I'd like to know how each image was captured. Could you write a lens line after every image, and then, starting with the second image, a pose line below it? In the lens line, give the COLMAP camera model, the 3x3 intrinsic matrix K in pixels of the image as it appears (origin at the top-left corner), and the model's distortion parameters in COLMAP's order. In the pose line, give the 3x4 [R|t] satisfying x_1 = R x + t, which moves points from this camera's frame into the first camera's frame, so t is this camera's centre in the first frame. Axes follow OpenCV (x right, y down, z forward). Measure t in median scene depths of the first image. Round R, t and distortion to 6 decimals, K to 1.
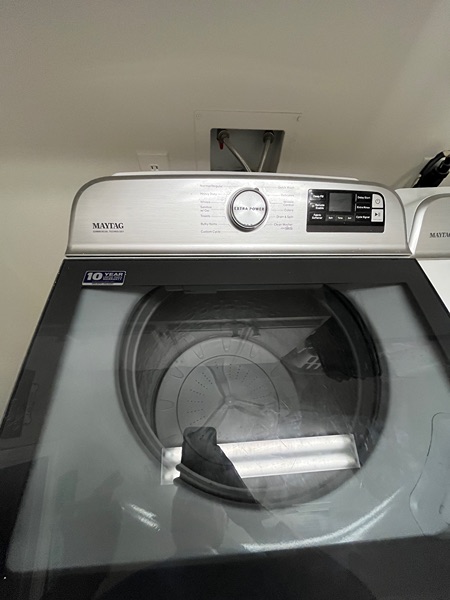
lens RADIAL K [[242.3, 0, 225.0], [0, 242.3, 300.0], [0, 0, 1]] dist [-0.000289, -0.000018]
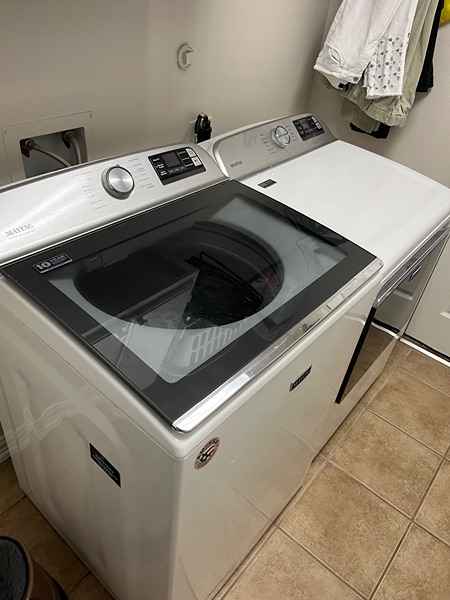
lens RADIAL K [[459.1, 0, 225.0], [0, 459.1, 300.0], [0, 0, 1]] dist [0.000611, 0.000862]
pose [[0.696716, -0.427208, 0.576264, -1.034524], [0.553863, 0.830876, -0.053670, 0.503808], [-0.455876, 0.356565, 0.815499, -0.856528]]
